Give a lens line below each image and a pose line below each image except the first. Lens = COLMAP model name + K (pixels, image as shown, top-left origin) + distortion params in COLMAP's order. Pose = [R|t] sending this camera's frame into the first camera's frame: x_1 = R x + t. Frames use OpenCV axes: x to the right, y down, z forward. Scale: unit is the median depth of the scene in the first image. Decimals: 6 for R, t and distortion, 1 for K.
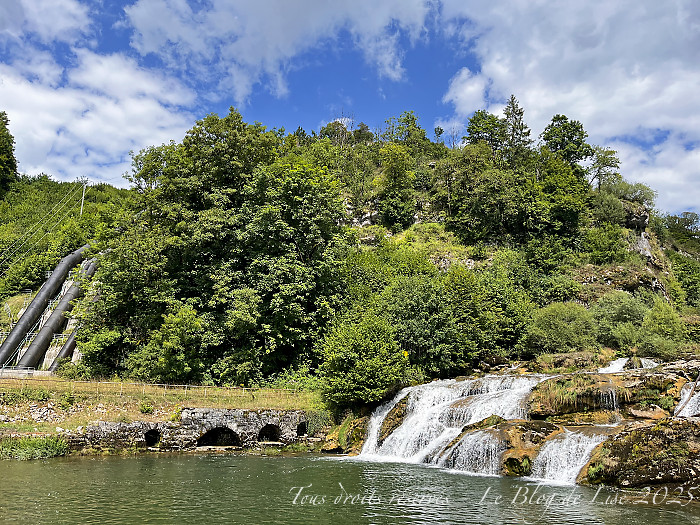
lens RADIAL K [[528.7, 0, 347.2], [0, 528.7, 262.8], [0, 0, 1]] dist [0.067571, -0.089708]
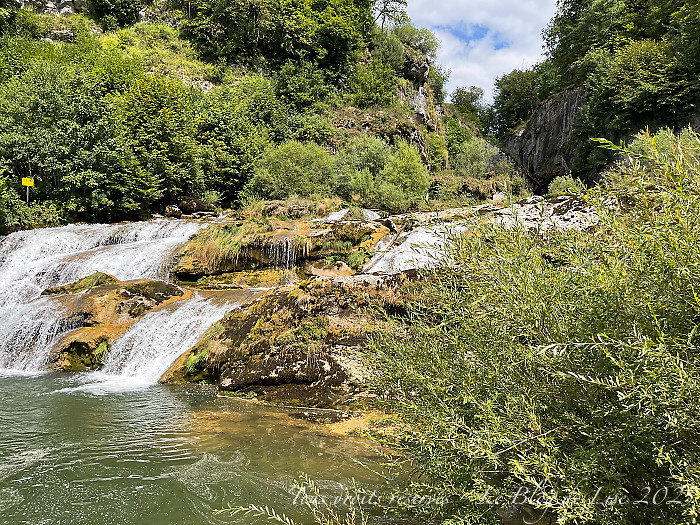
lens RADIAL K [[528.7, 0, 347.2], [0, 528.7, 262.8], [0, 0, 1]] dist [0.067571, -0.089708]
pose [[0.940849, 0.026381, 0.337798, 0.250822], [-0.107287, 0.968860, 0.223157, 0.079464], [-0.321392, -0.246198, 0.914382, 0.258998]]
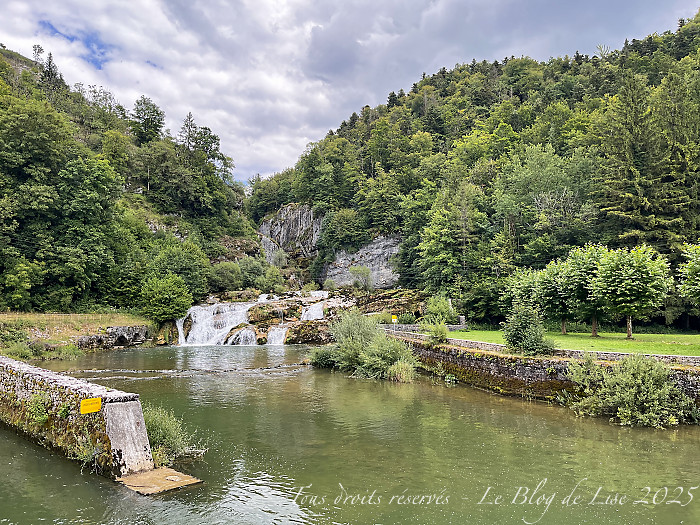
lens RADIAL K [[528.7, 0, 347.2], [0, 528.7, 262.8], [0, 0, 1]] dist [0.067571, -0.089708]
pose [[0.616855, 0.044128, 0.785839, -0.960347], [-0.181969, 0.979373, 0.087844, -0.194423], [-0.765752, -0.197185, 0.612161, -0.543192]]
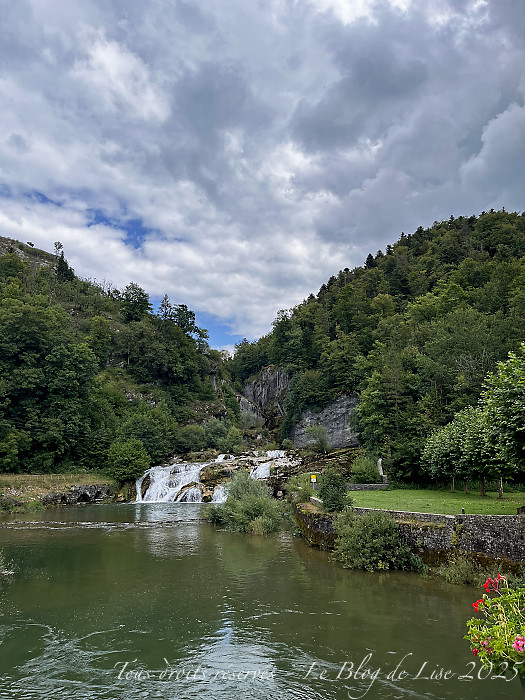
lens RADIAL K [[528.7, 0, 257.4], [0, 528.7, 350.8], [0, 0, 1]] dist [0.067571, -0.089708]
pose [[0.759013, 0.109197, 0.641853, -0.916918], [-0.138648, 0.990331, -0.004527, -0.284886], [-0.636141, -0.085555, 0.766815, -0.854615]]
